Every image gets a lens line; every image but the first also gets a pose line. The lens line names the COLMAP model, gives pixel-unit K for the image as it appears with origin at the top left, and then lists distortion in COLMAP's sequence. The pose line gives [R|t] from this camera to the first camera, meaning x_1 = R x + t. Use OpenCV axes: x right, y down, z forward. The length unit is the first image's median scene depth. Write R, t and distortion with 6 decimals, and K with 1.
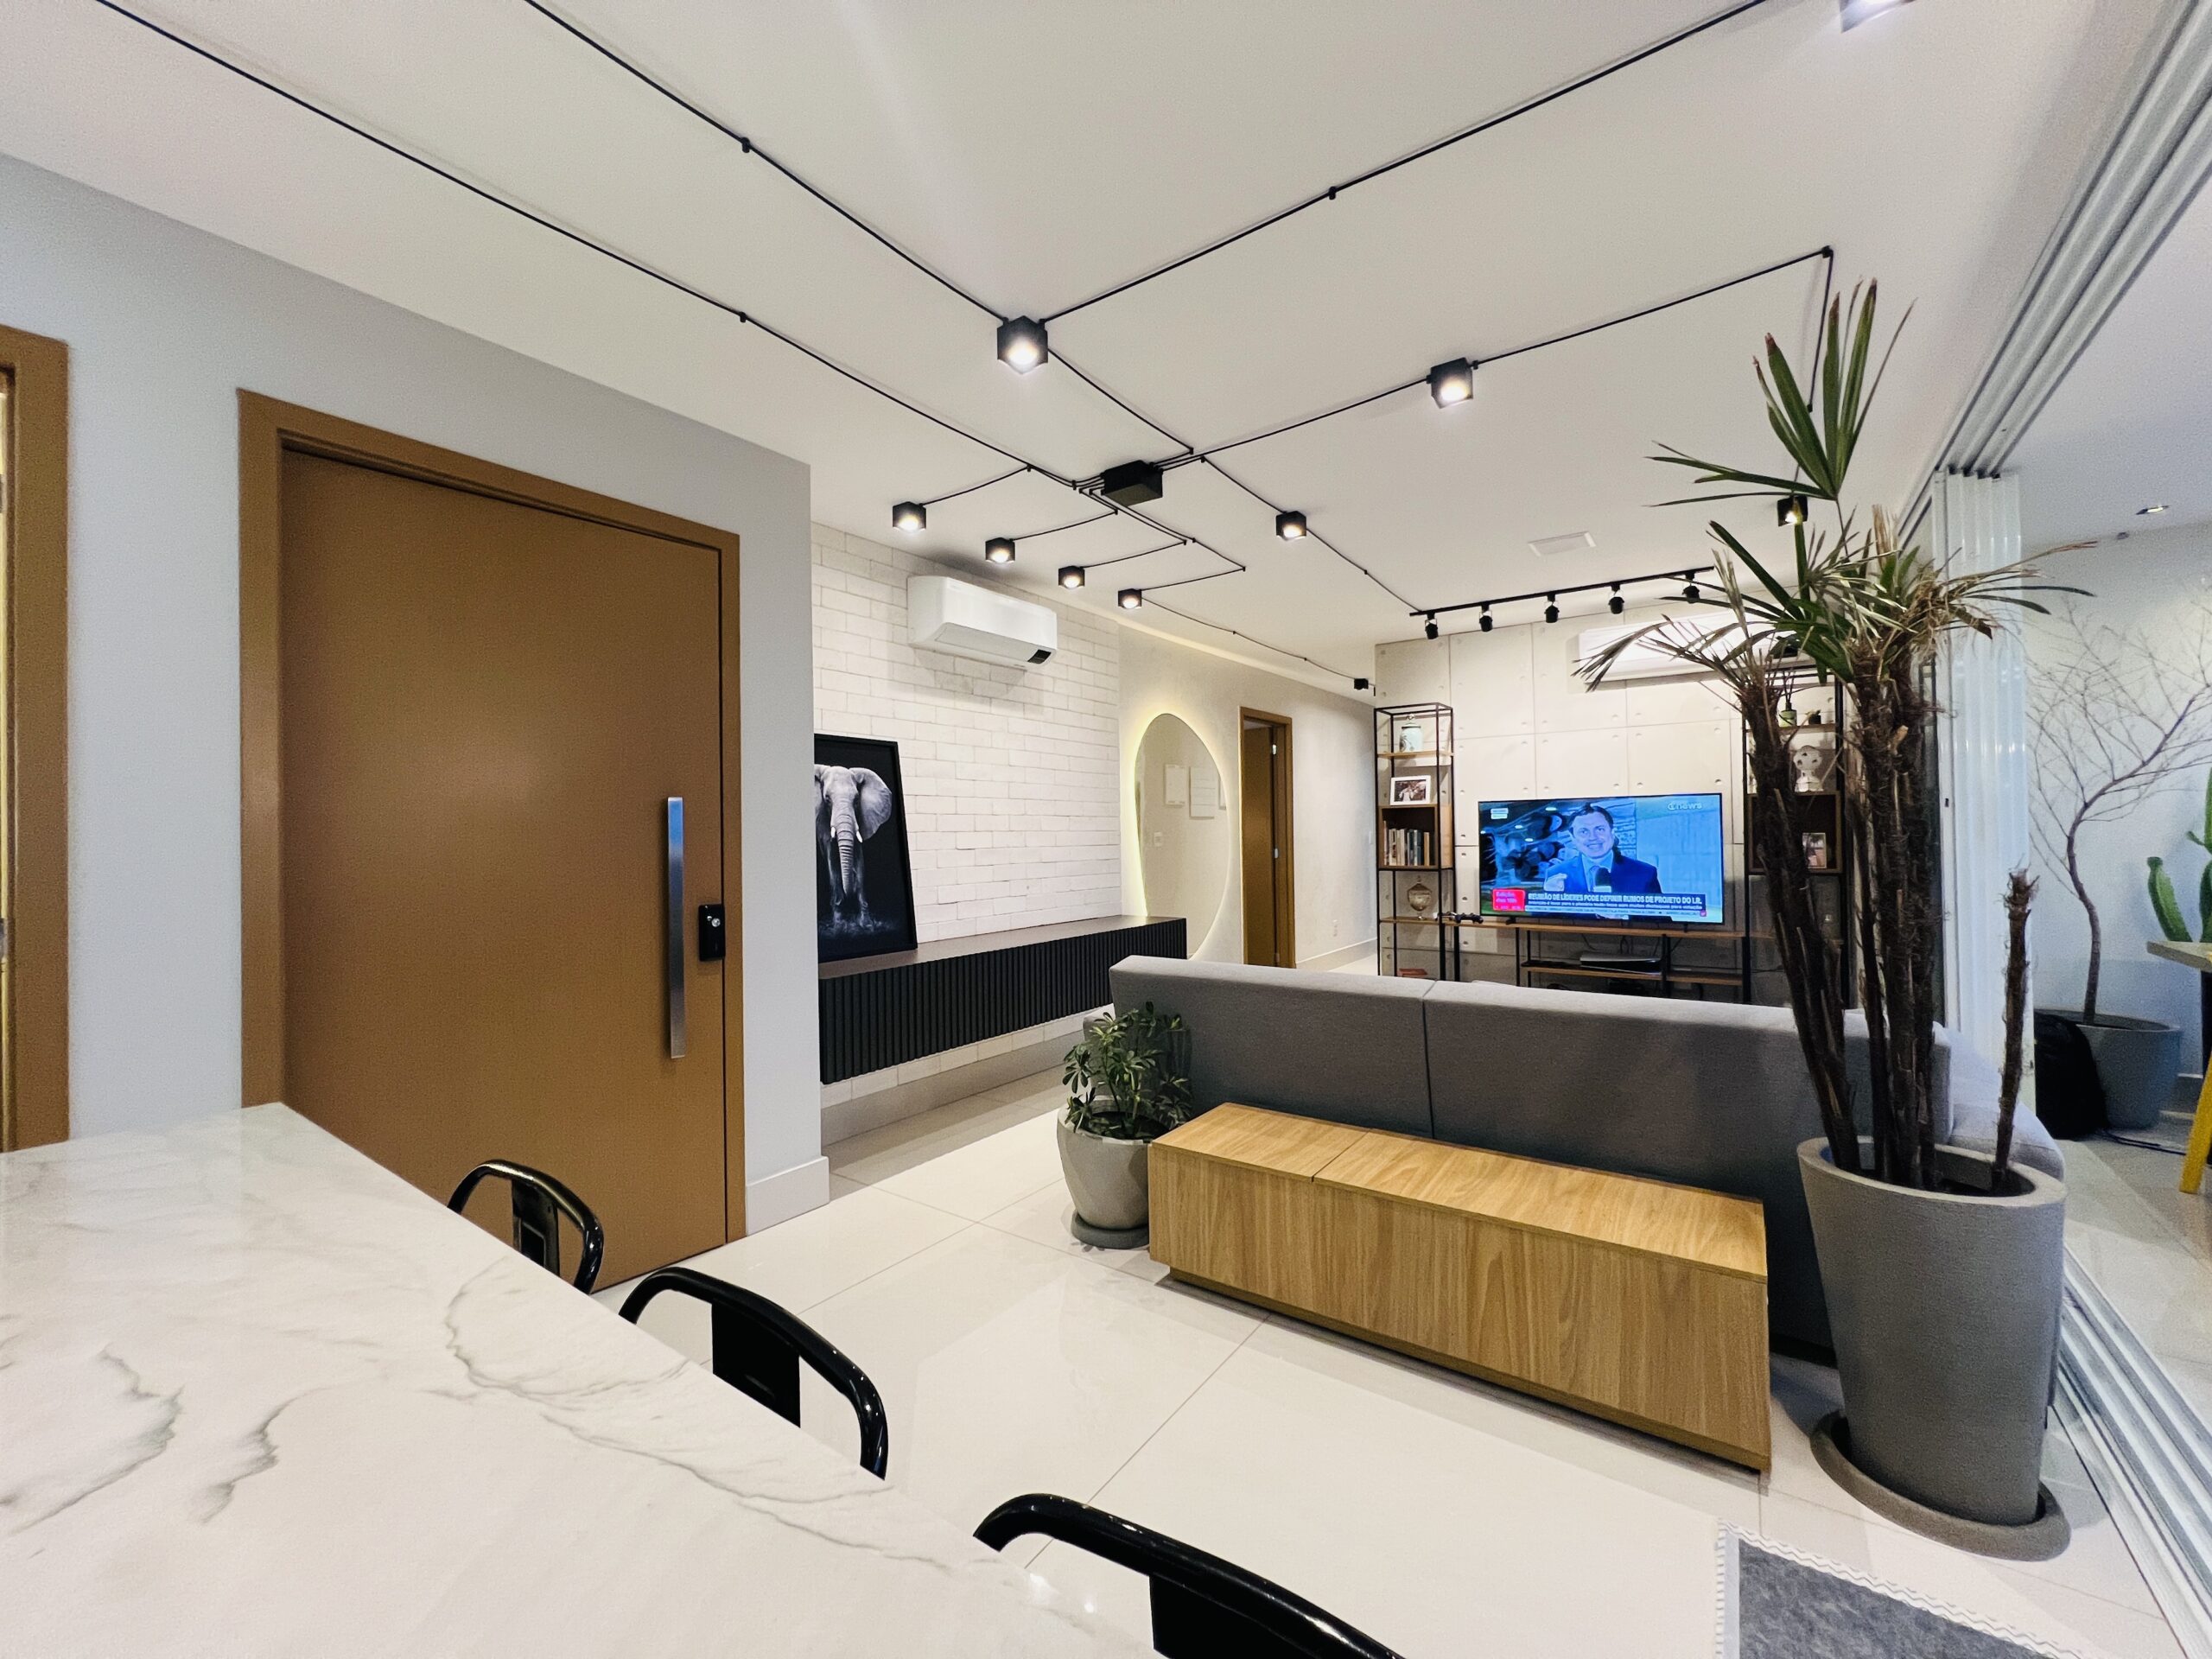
lens RADIAL K [[888.2, 0, 1101.8], [0, 888.2, 825.5], [0, 0, 1]] dist [0.000769, 0.000032]
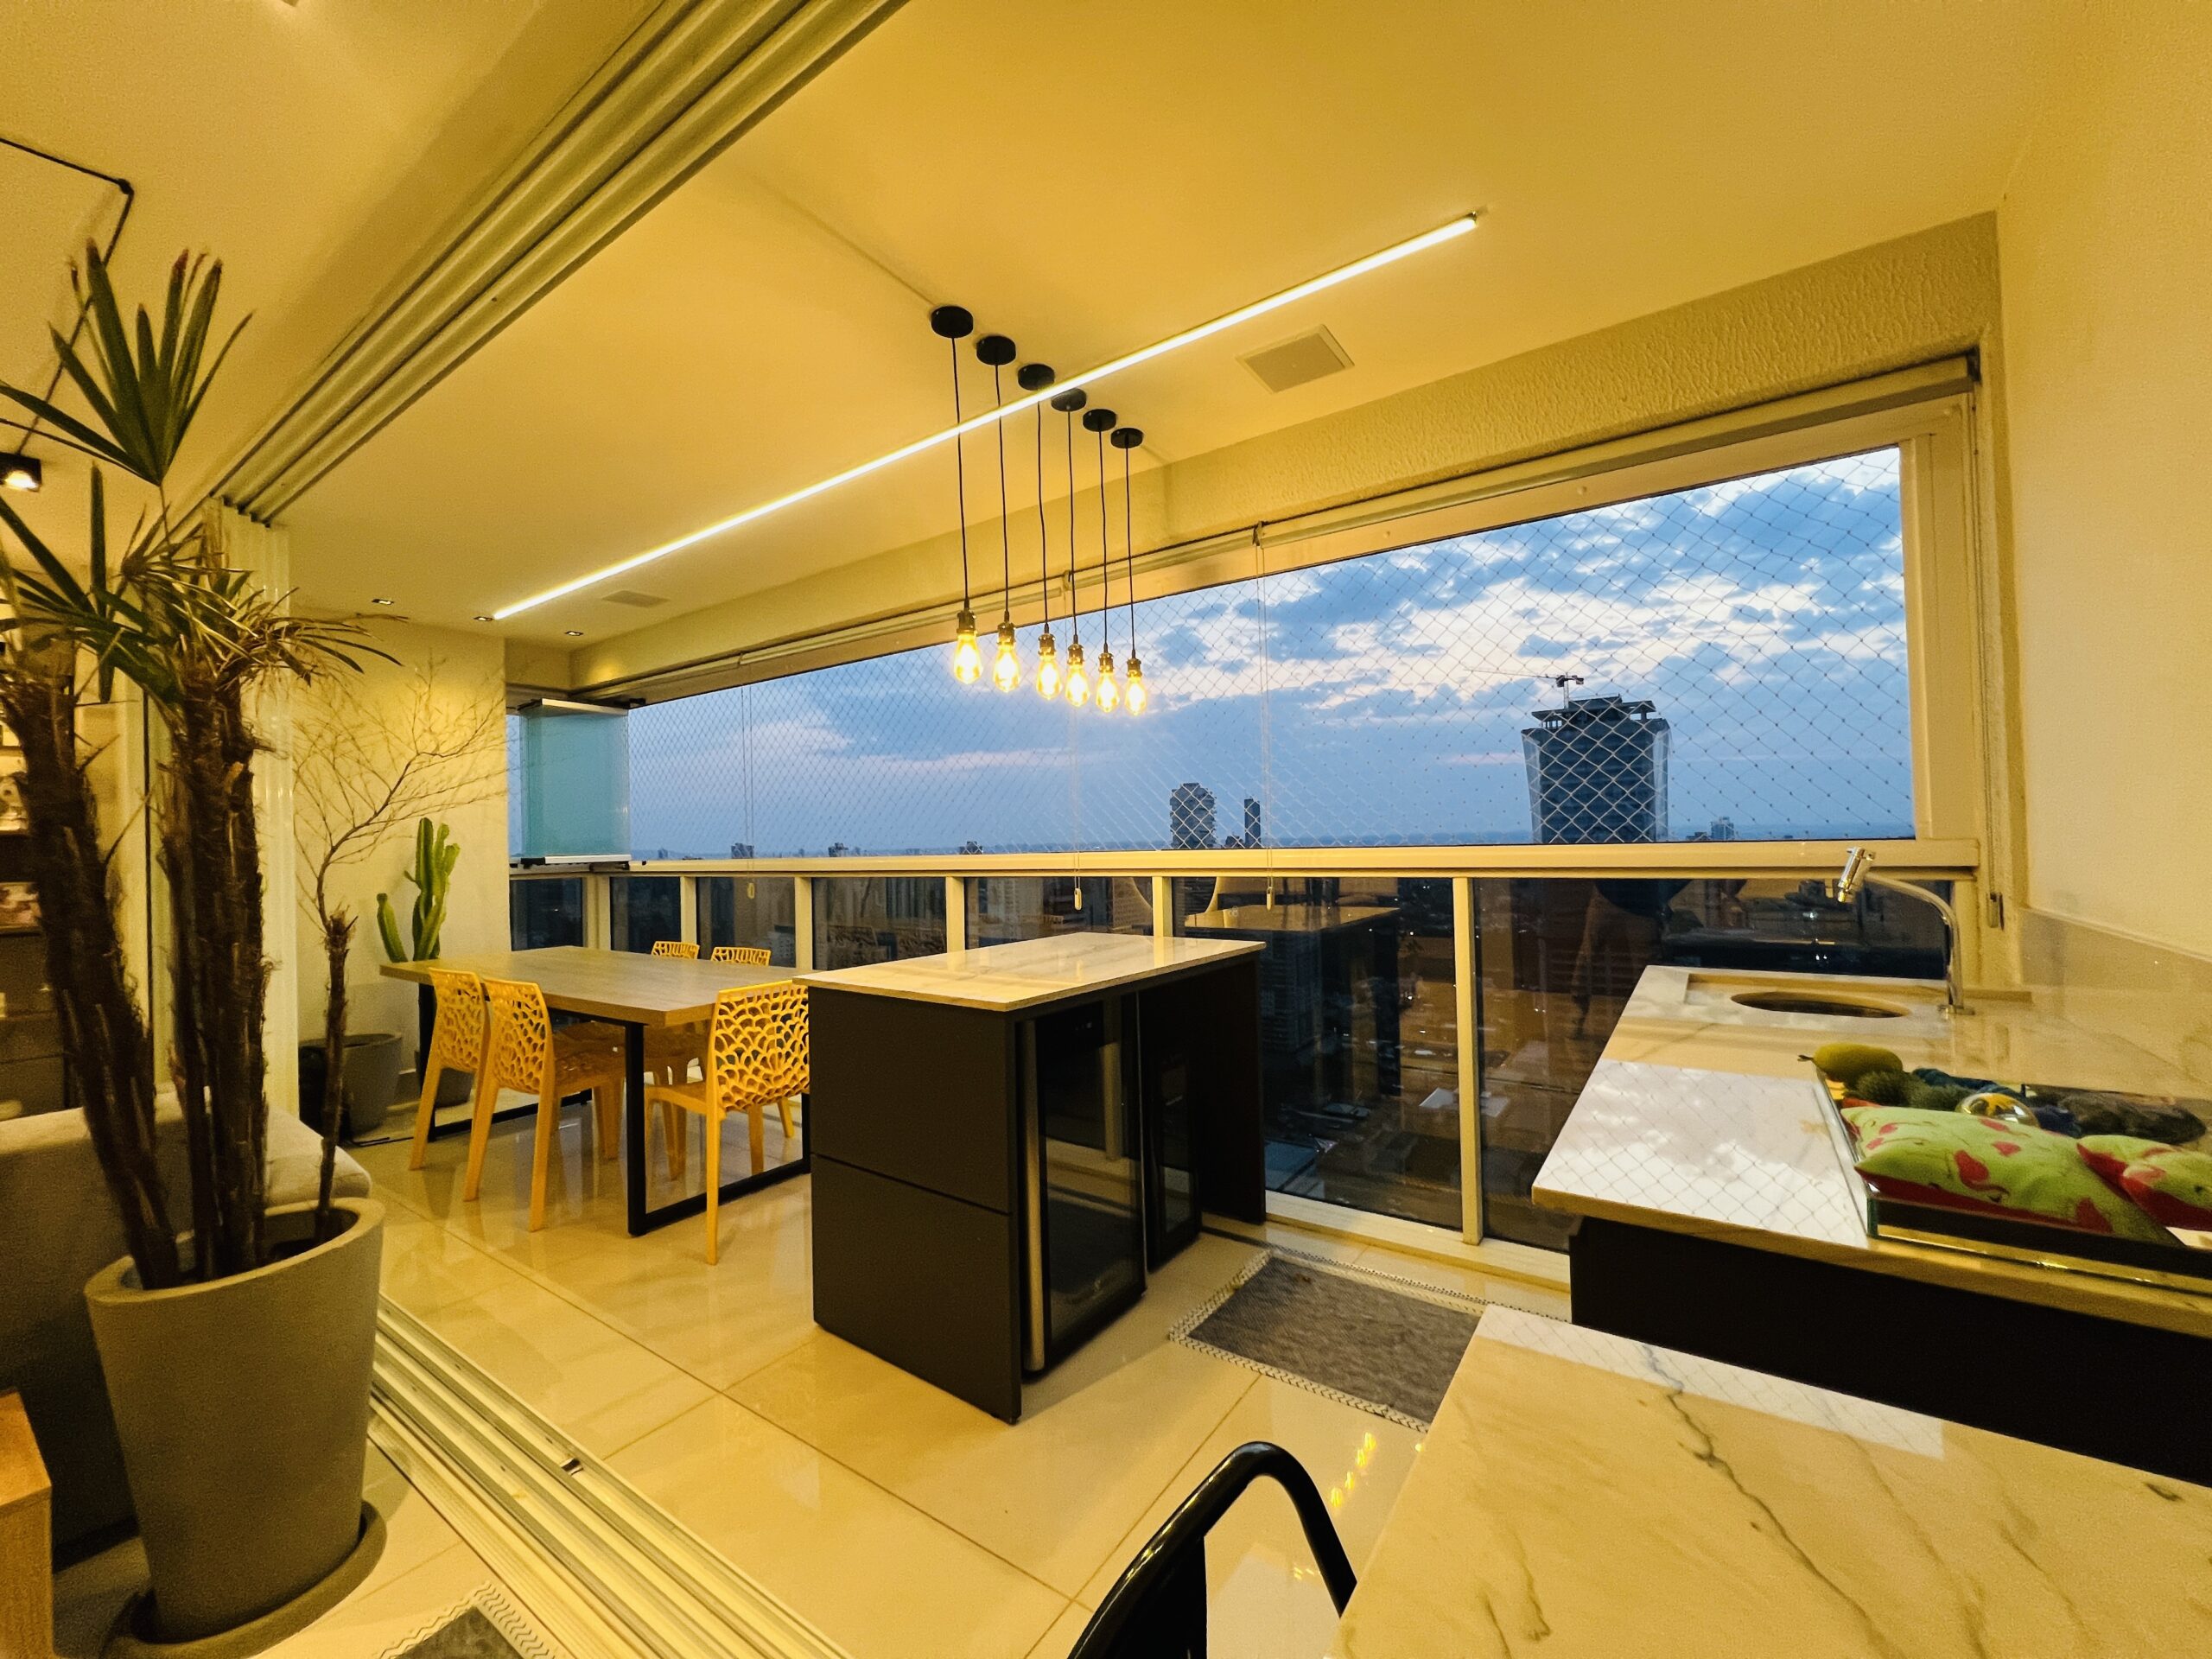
lens RADIAL K [[888.2, 0, 1100.6], [0, 888.2, 830.3], [0, 0, 1]] dist [0.000769, 0.000032]
pose [[-0.004546, 0.027207, 0.999619, -0.009847], [0.015221, 0.999516, -0.027135, -0.003577], [-0.999874, 0.015092, -0.004958, 0.108075]]
